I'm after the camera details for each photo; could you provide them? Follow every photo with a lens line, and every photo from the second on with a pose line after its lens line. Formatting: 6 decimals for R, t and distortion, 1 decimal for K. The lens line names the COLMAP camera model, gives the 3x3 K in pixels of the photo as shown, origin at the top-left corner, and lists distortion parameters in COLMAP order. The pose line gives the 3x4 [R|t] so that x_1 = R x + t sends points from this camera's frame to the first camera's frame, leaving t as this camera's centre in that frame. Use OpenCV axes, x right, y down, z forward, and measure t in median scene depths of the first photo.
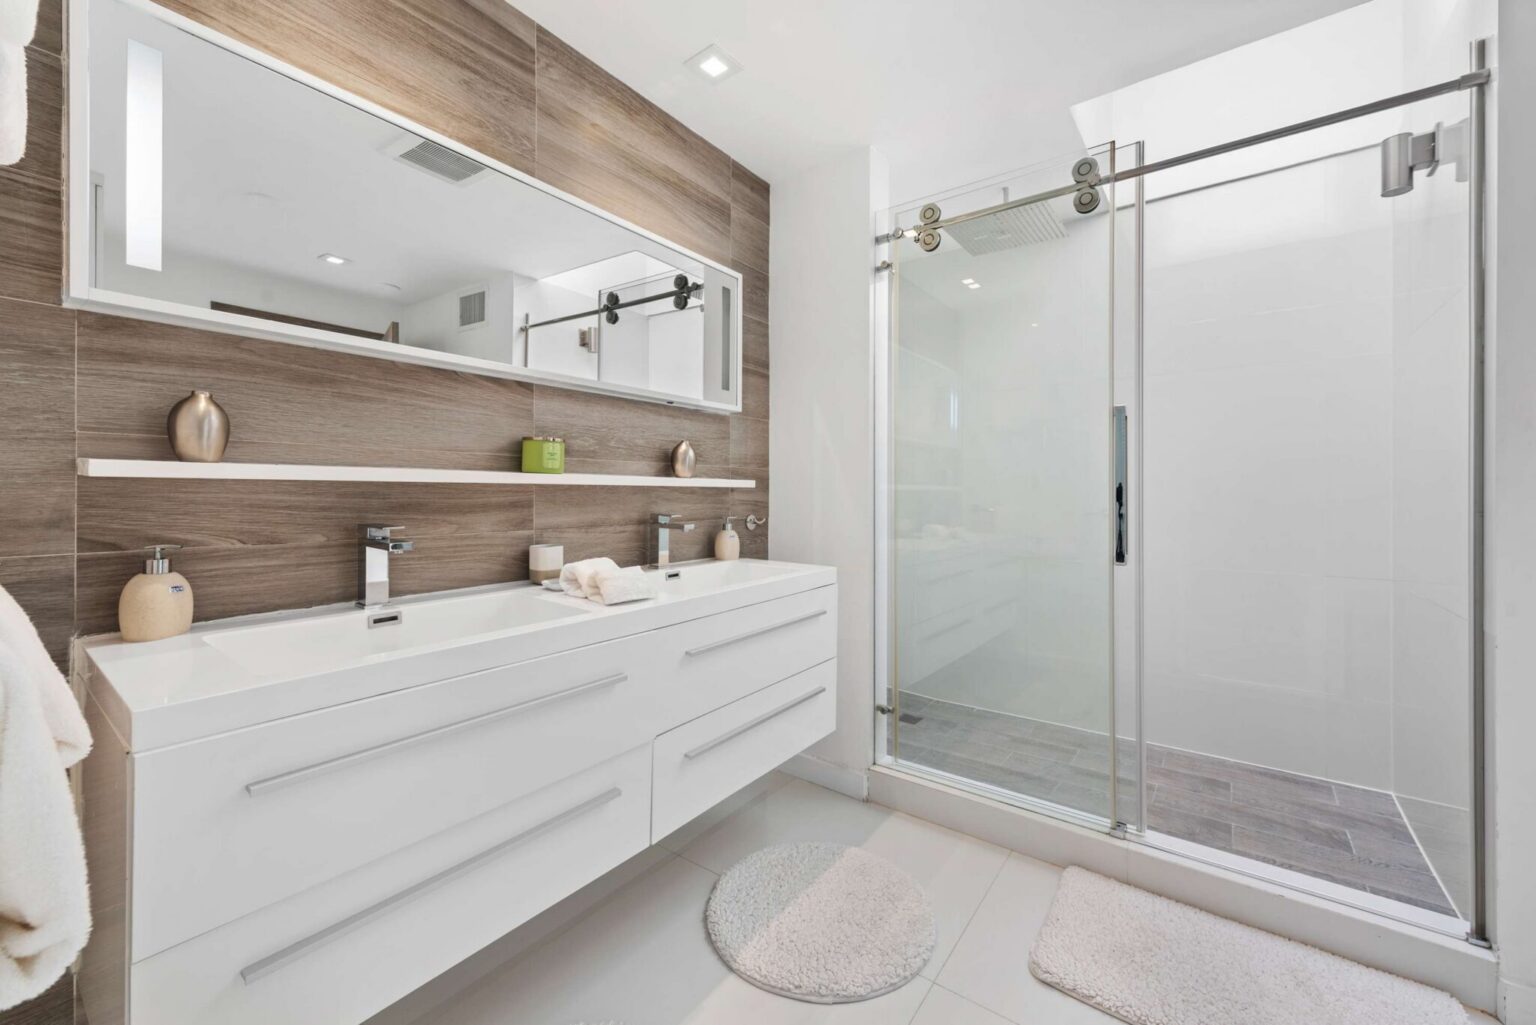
lens RADIAL K [[608.8, 0, 773.6], [0, 608.8, 492.1], [0, 0, 1]] dist [-0.001094, -0.000406]
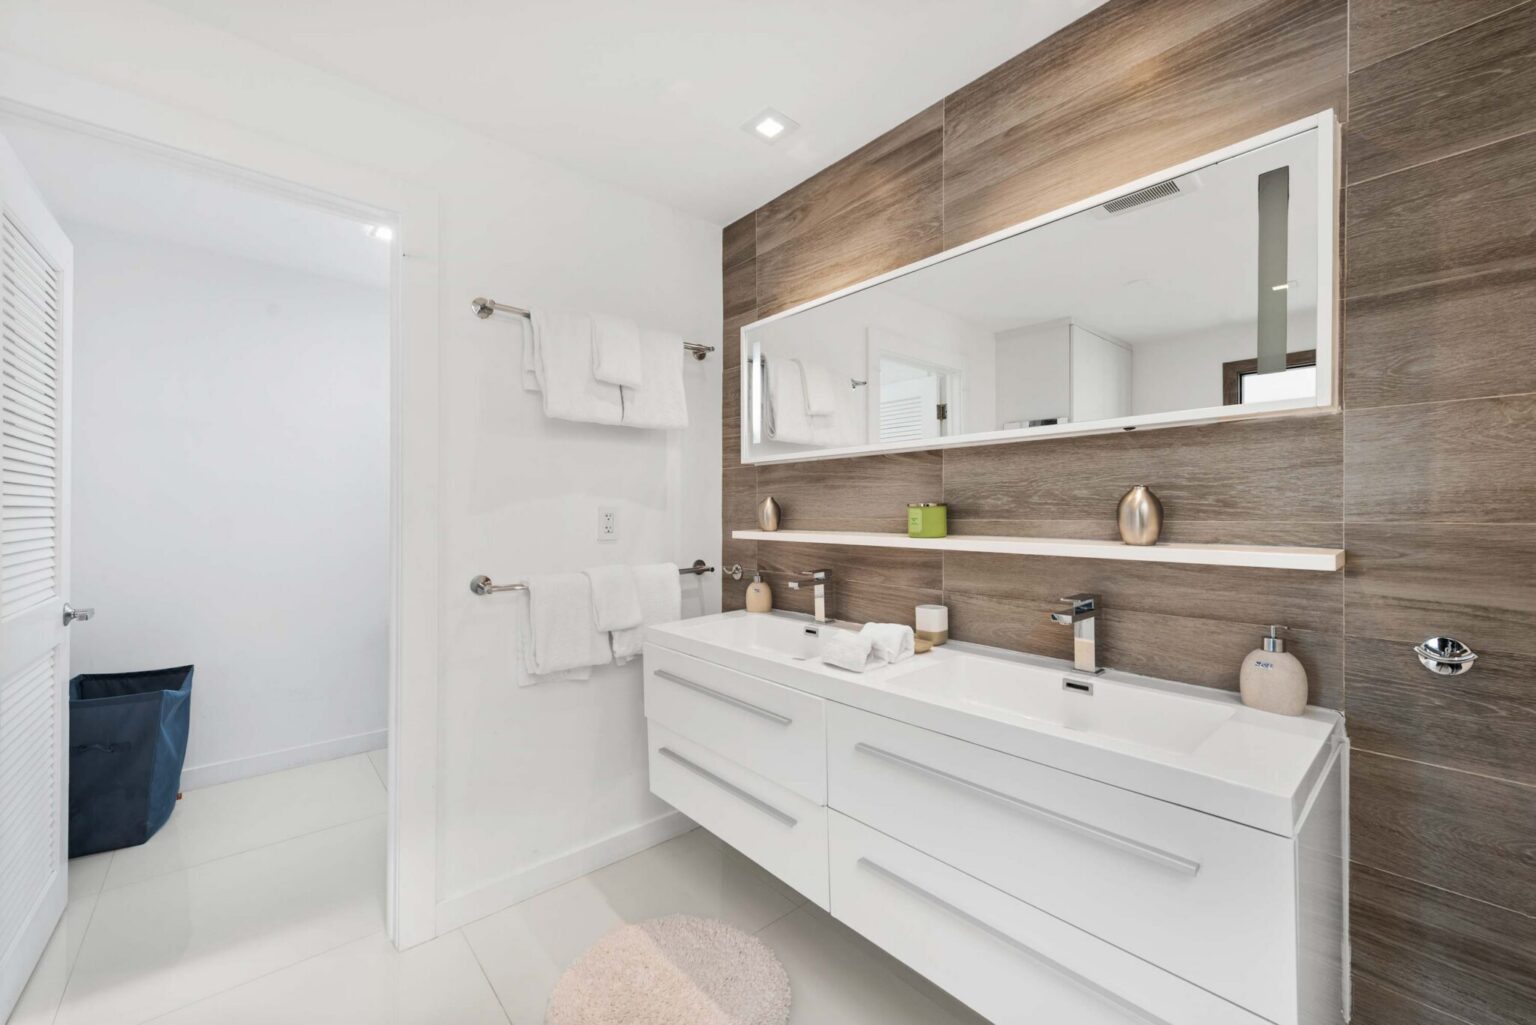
lens RADIAL K [[601.0, 0, 768.0], [0, 601.0, 512.5], [0, 0, 1]] dist [-0.000813, -0.000579]
pose [[-0.220175, -0.004658, -0.975449, 0.688388], [0.000398, 0.999988, -0.004865, -0.067815], [0.975460, -0.001460, -0.220171, 0.964539]]
